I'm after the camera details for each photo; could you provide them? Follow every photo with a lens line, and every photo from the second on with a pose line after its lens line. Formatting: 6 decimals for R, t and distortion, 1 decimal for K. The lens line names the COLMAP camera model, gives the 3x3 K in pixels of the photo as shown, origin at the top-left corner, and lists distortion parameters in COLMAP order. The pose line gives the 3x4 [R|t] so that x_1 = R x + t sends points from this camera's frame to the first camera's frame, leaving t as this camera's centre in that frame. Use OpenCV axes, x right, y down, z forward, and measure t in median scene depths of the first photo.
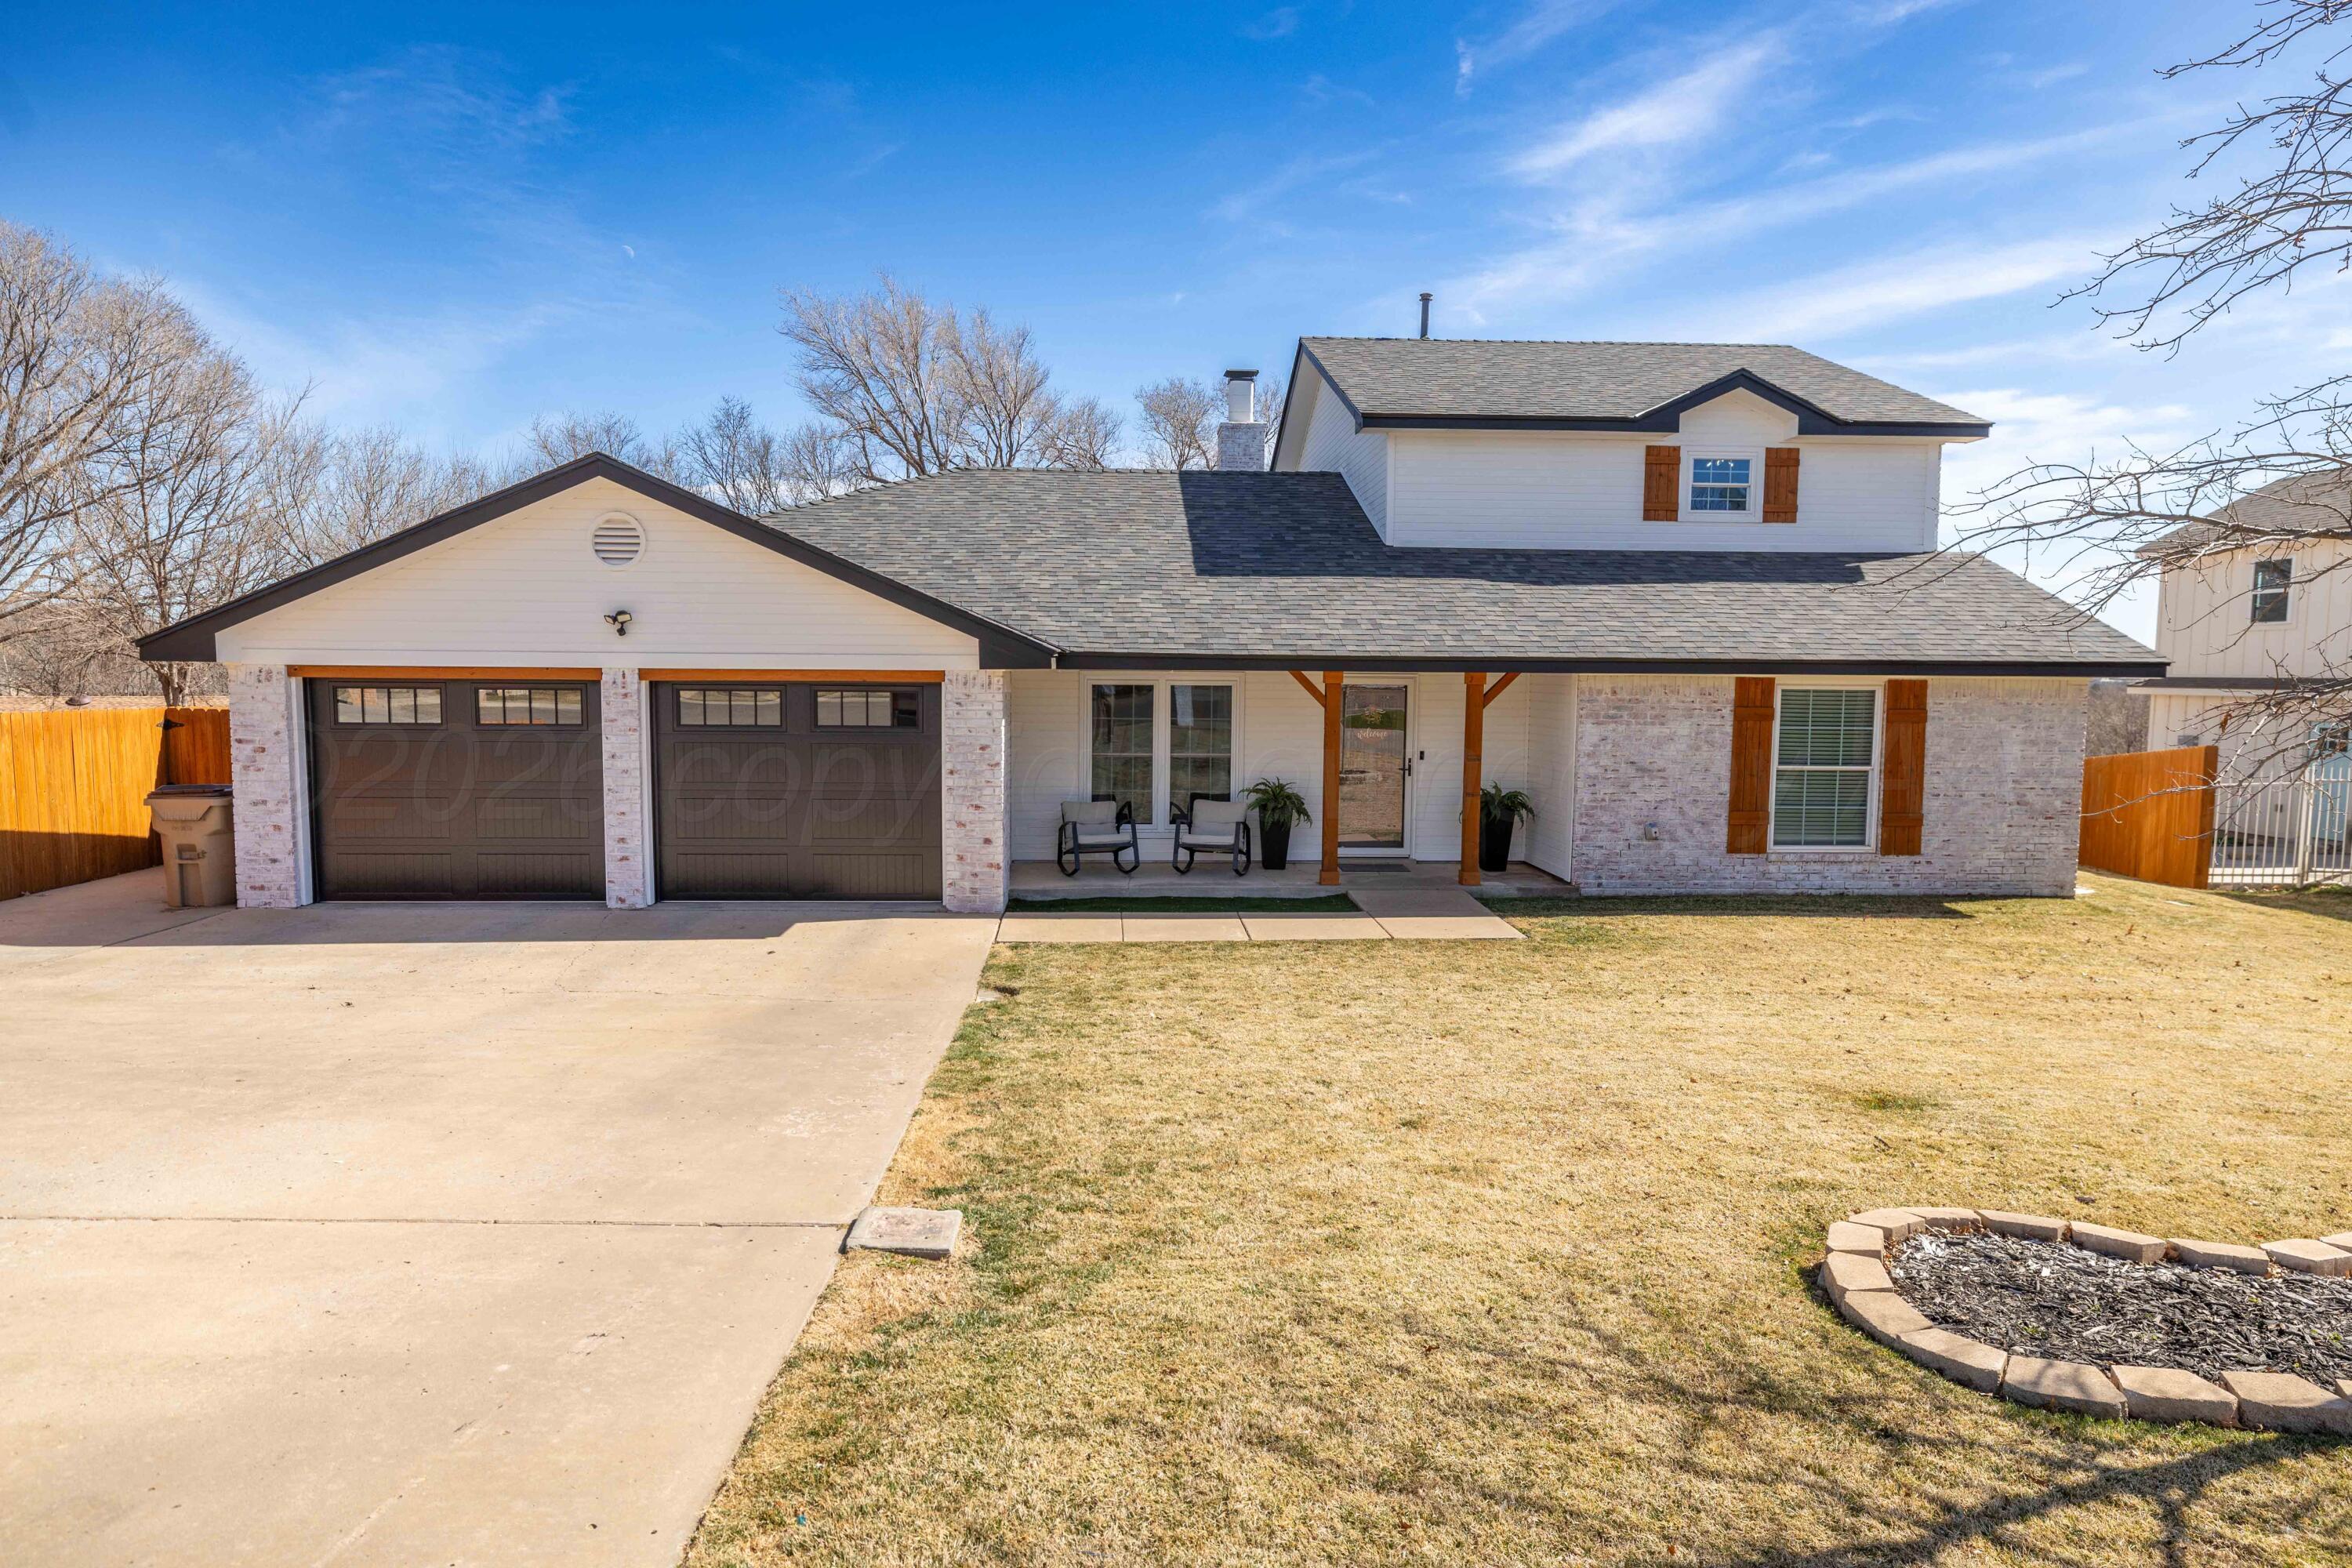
lens RADIAL K [[1344.0, 0, 1176.0], [0, 1344.0, 784.0], [0, 0, 1]] dist [0.004322, -0.000034]
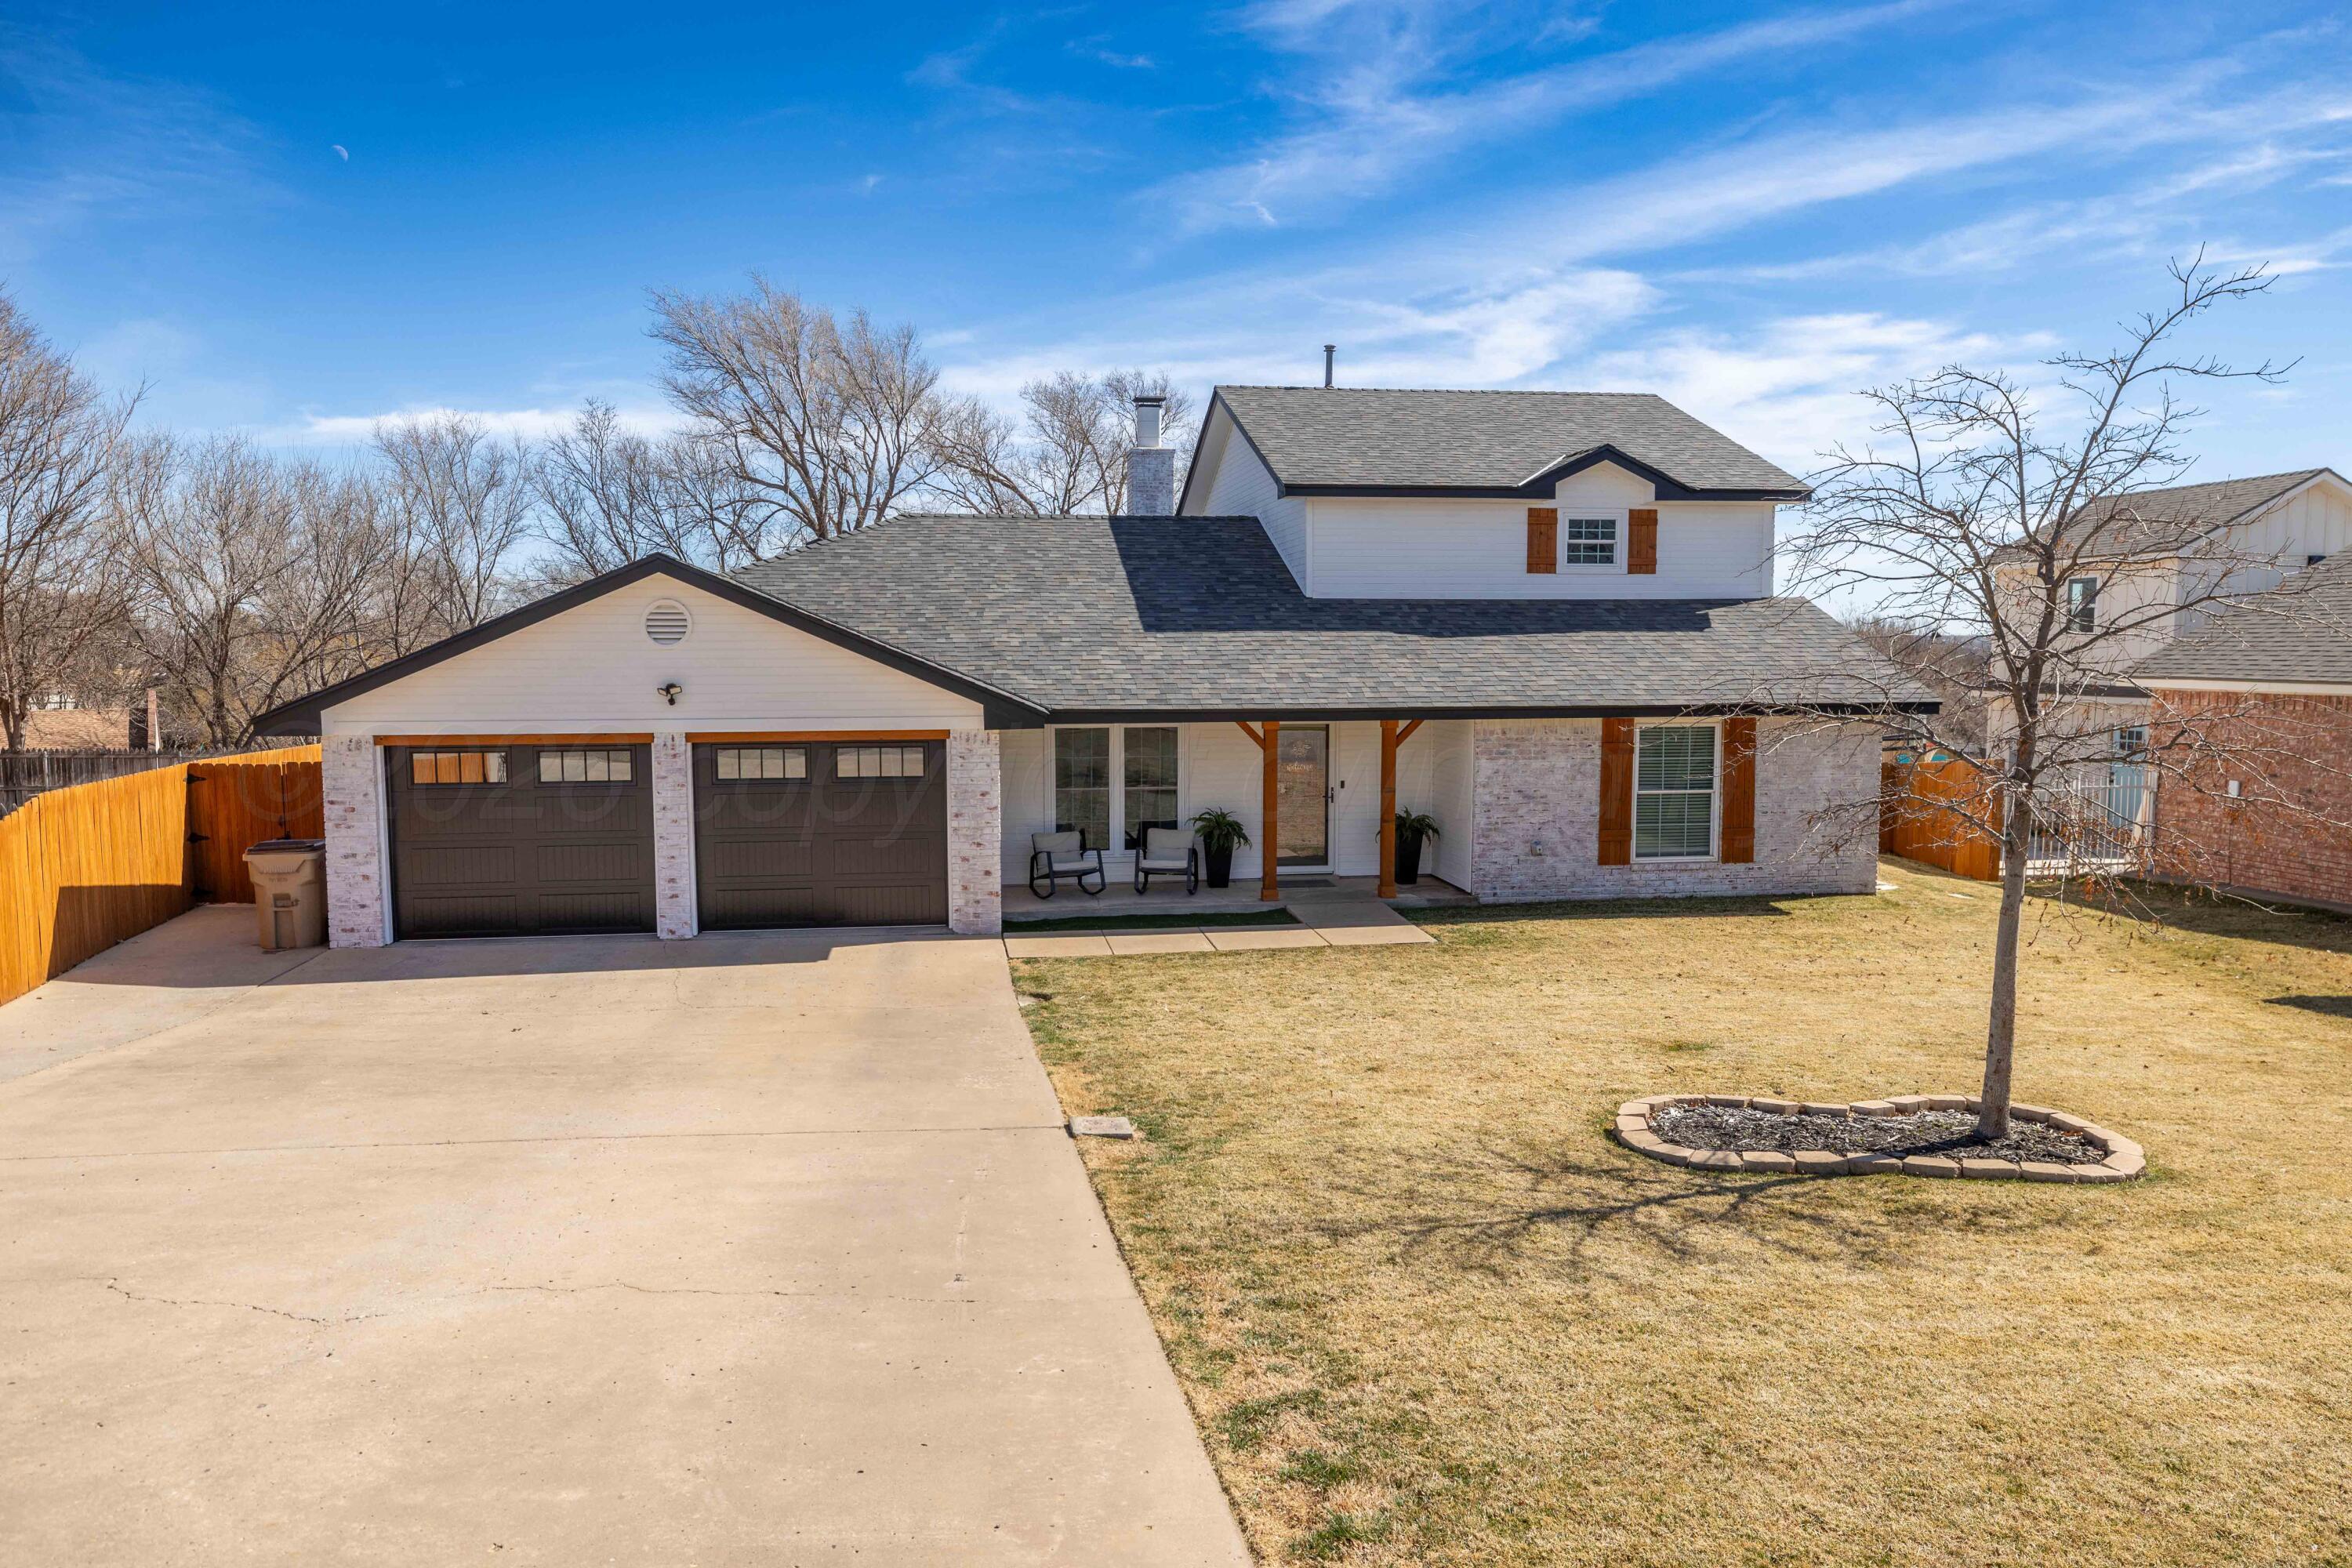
lens RADIAL K [[1542.1, 0, 1176.0], [0, 1542.1, 784.0], [0, 0, 1]] dist [-0.003697, -0.000148]
pose [[0.994836, -0.019479, 0.099607, -0.109967], [0.018511, 0.999772, 0.010633, -0.047097], [-0.099791, -0.008735, 0.994970, -0.363082]]
